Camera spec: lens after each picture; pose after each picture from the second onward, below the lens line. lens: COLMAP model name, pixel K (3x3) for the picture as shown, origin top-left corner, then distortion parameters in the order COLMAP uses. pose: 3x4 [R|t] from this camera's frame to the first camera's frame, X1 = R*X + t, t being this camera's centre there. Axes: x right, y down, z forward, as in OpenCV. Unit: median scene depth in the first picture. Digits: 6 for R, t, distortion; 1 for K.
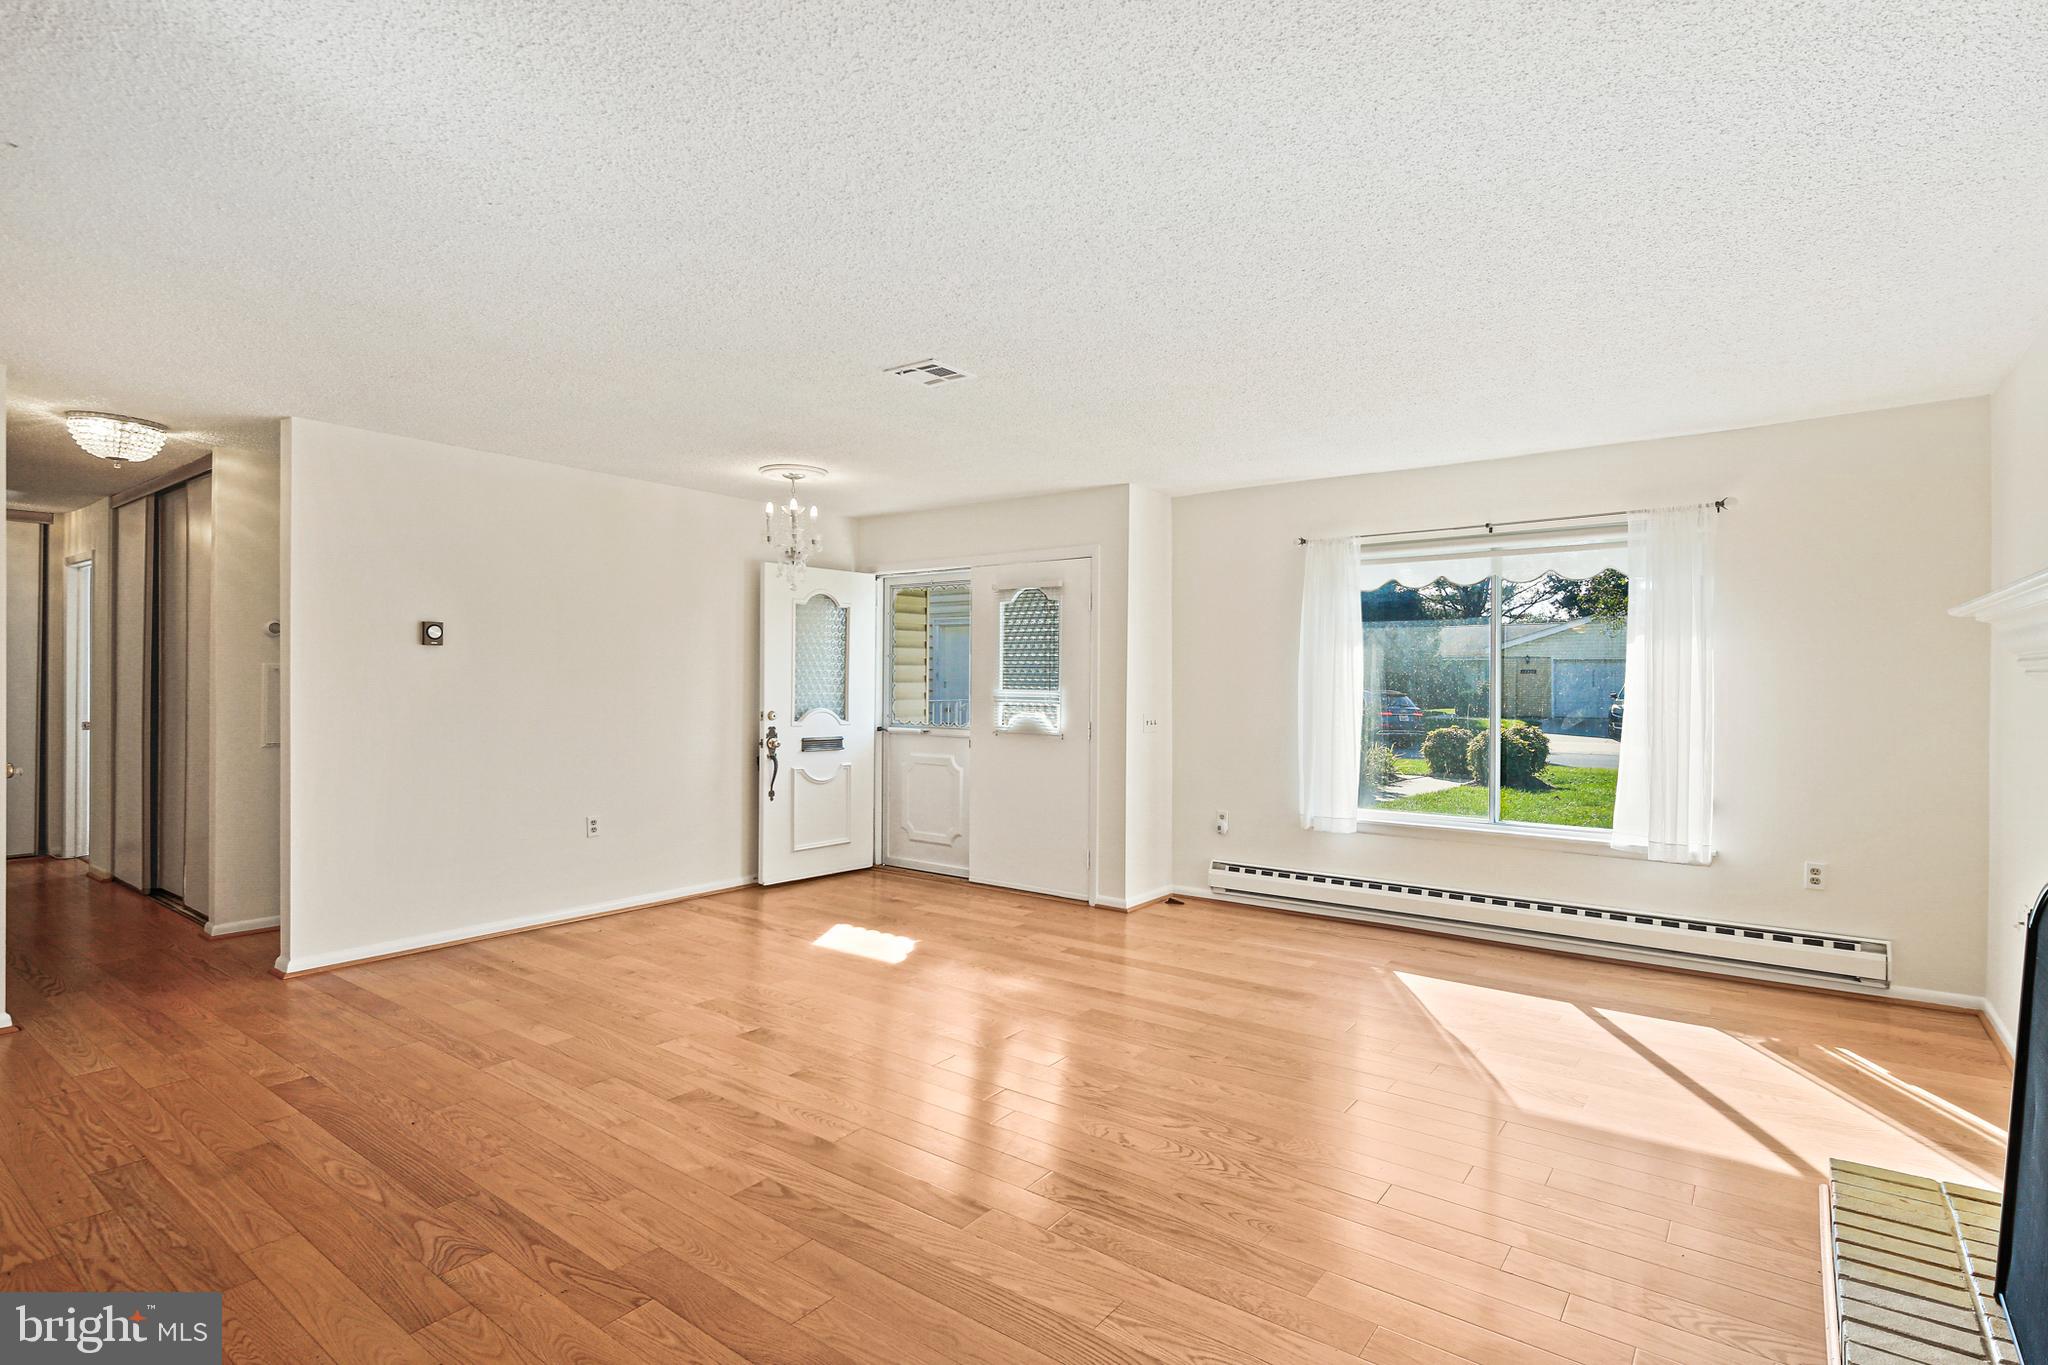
lens RADIAL K [[999.4, 0, 1024.0], [0, 999.4, 682.5], [0, 0, 1]] dist [0.002833, -0.000168]
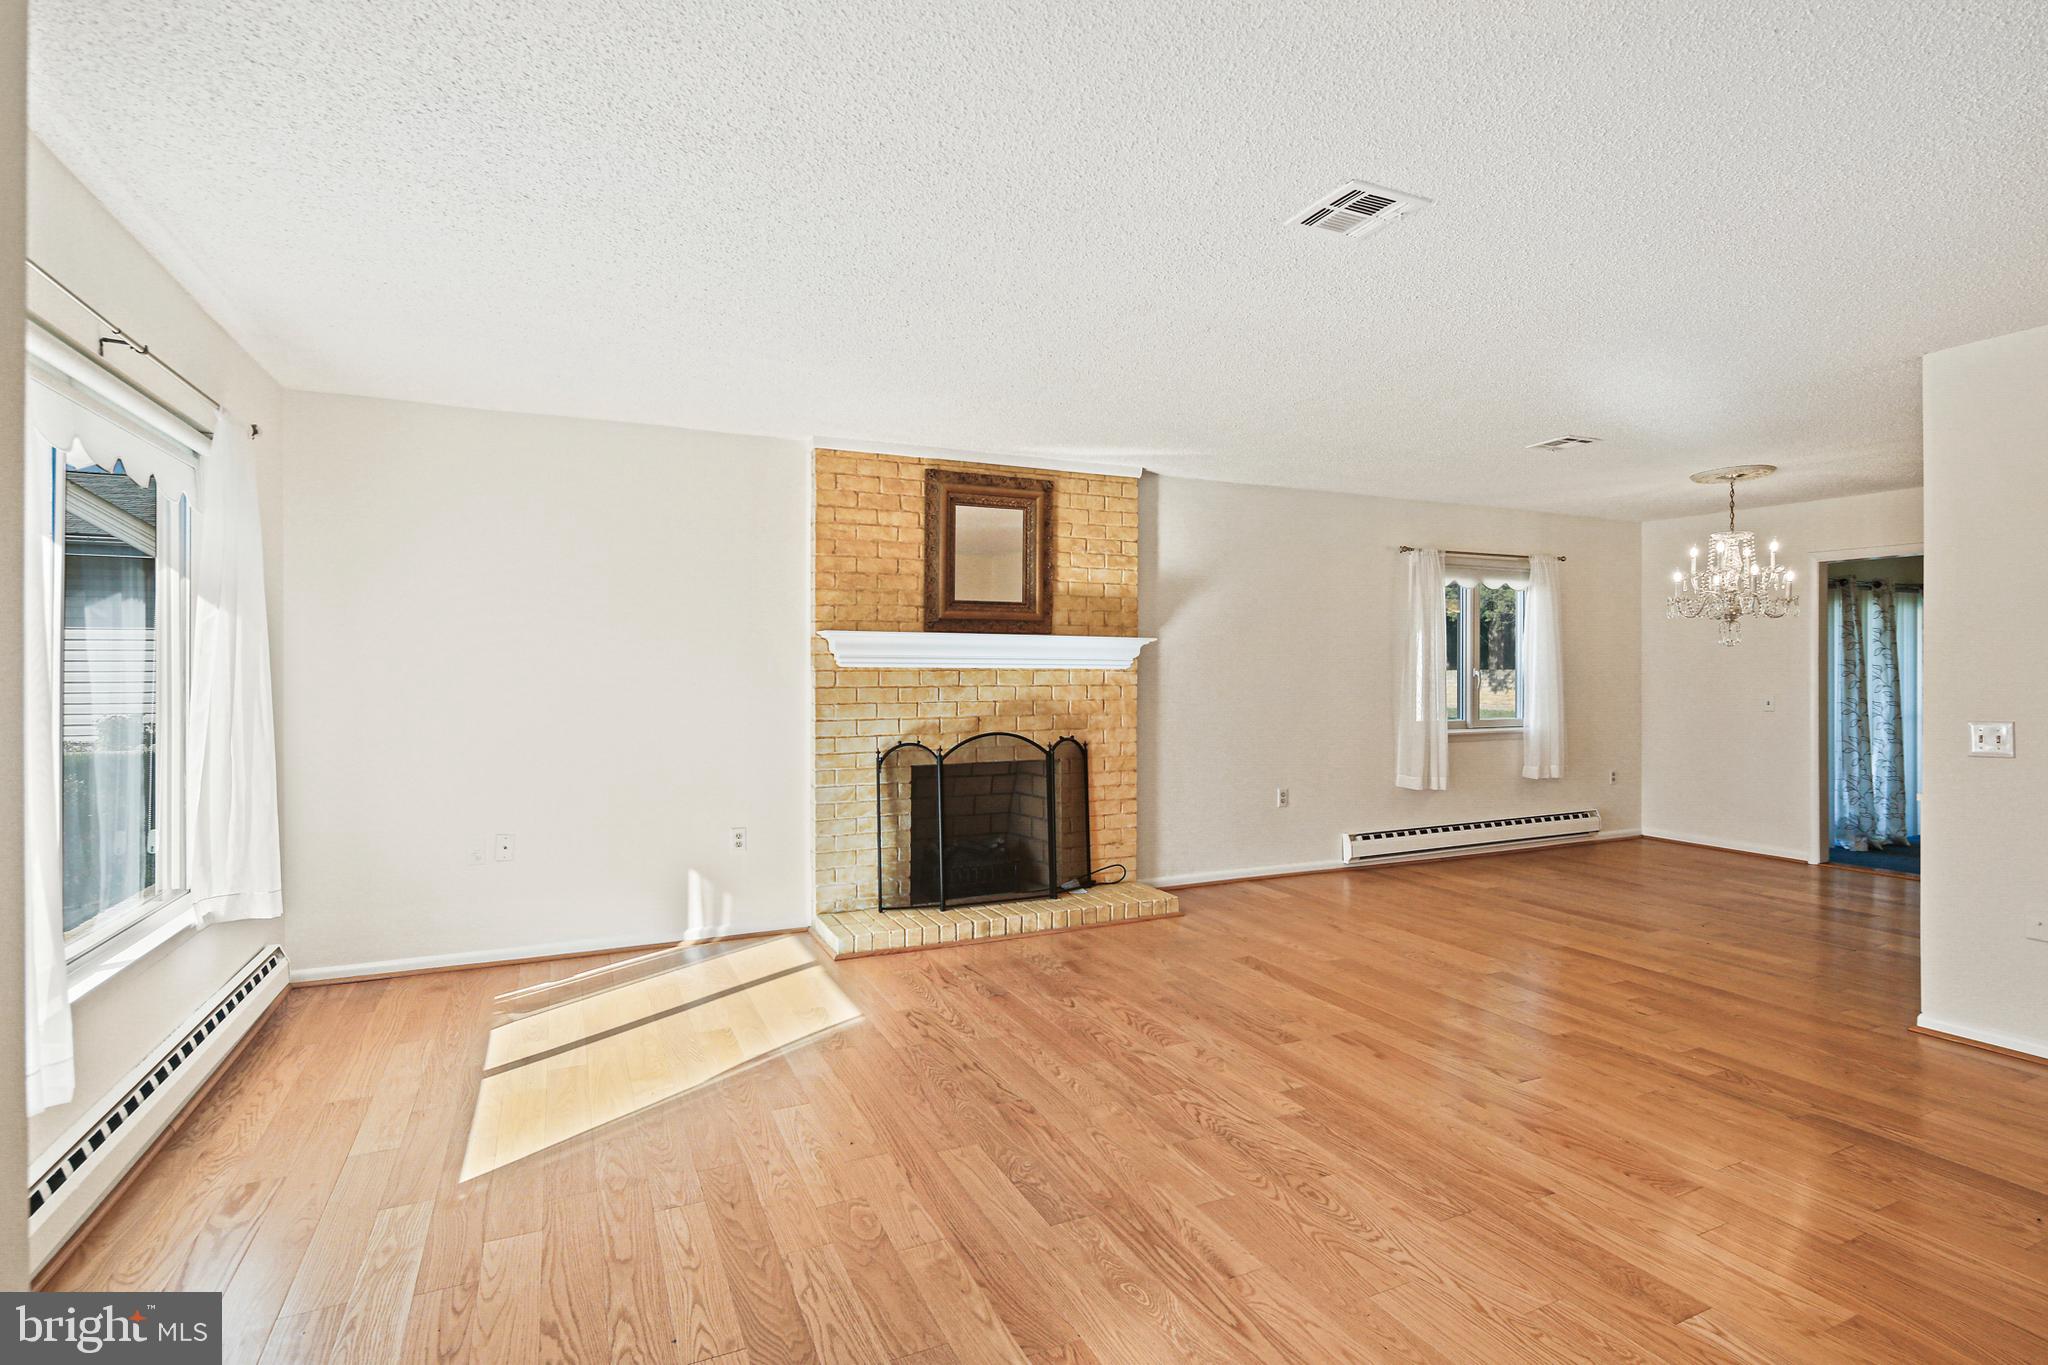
lens RADIAL K [[991.8, 0, 1025.3], [0, 991.8, 677.6], [0, 0, 1]] dist [0.004036, -0.001296]
pose [[-0.885303, -0.009803, 0.464911, -0.202385], [-0.004064, 0.999903, 0.013345, -0.003314], [-0.464996, 0.009925, -0.885257, 1.661112]]
